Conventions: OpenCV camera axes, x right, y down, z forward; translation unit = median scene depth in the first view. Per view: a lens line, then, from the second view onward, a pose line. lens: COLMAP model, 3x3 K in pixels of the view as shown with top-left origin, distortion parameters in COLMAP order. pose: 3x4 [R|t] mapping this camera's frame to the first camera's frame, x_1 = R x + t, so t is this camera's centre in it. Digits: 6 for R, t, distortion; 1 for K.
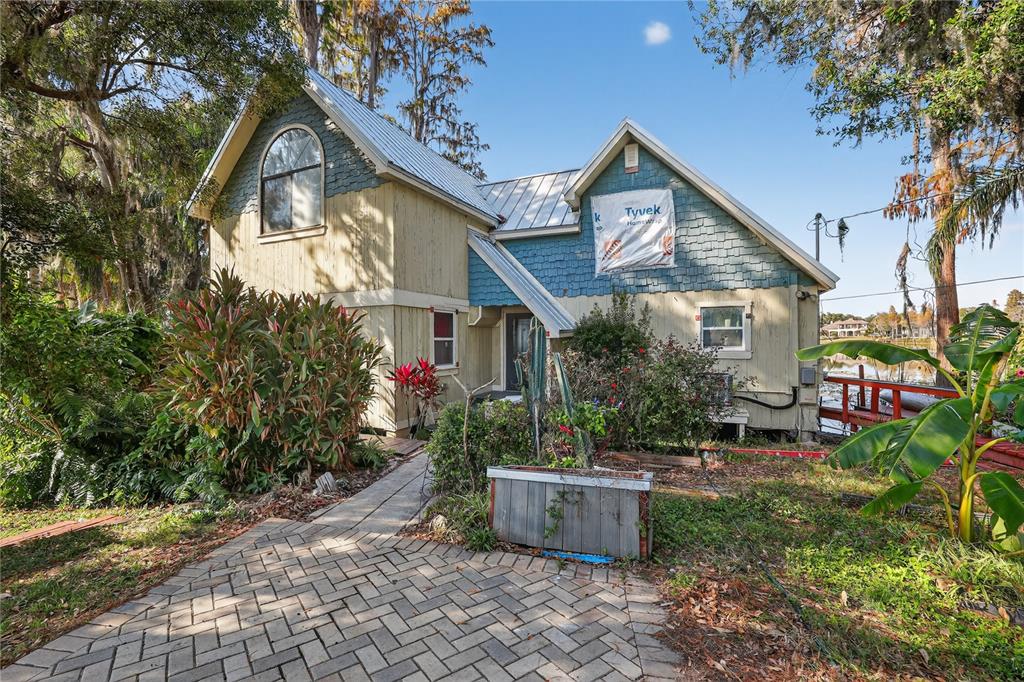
lens RADIAL K [[442.9, 0, 512.0], [0, 442.9, 341.0], [0, 0, 1]] dist [-0.037475, 0.017993]
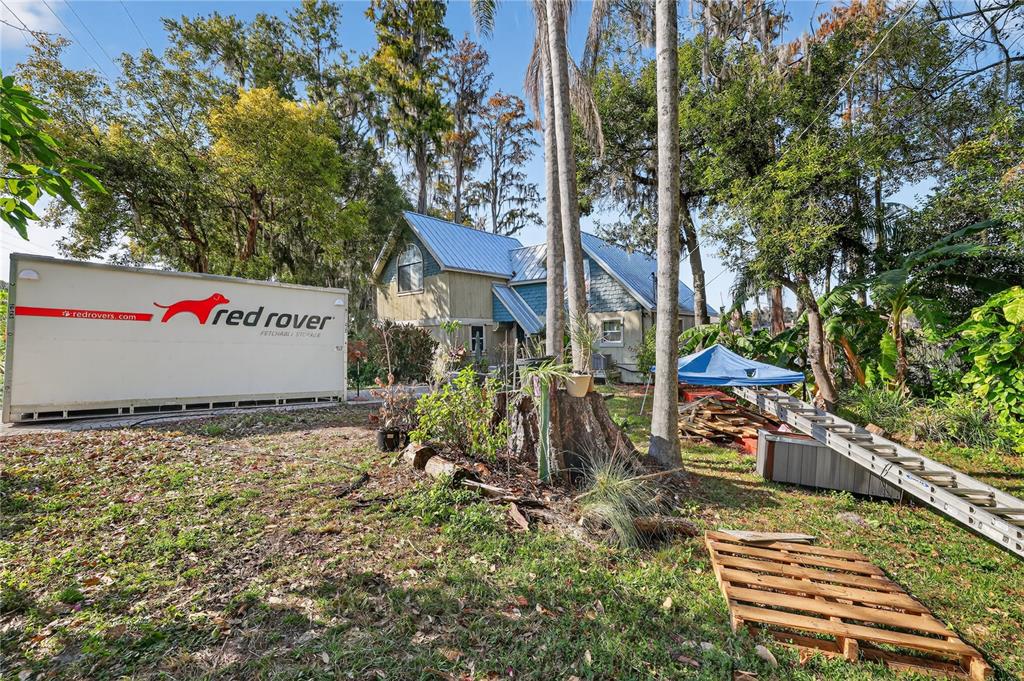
lens RADIAL K [[442.9, 0, 512.0], [0, 442.9, 340.5], [0, 0, 1]] dist [-0.037475, 0.017993]
pose [[0.961574, -0.011199, -0.274318, 0.585167], [0.012132, 0.999925, 0.001703, 0.001728], [0.274279, -0.004966, 0.961637, -0.986328]]
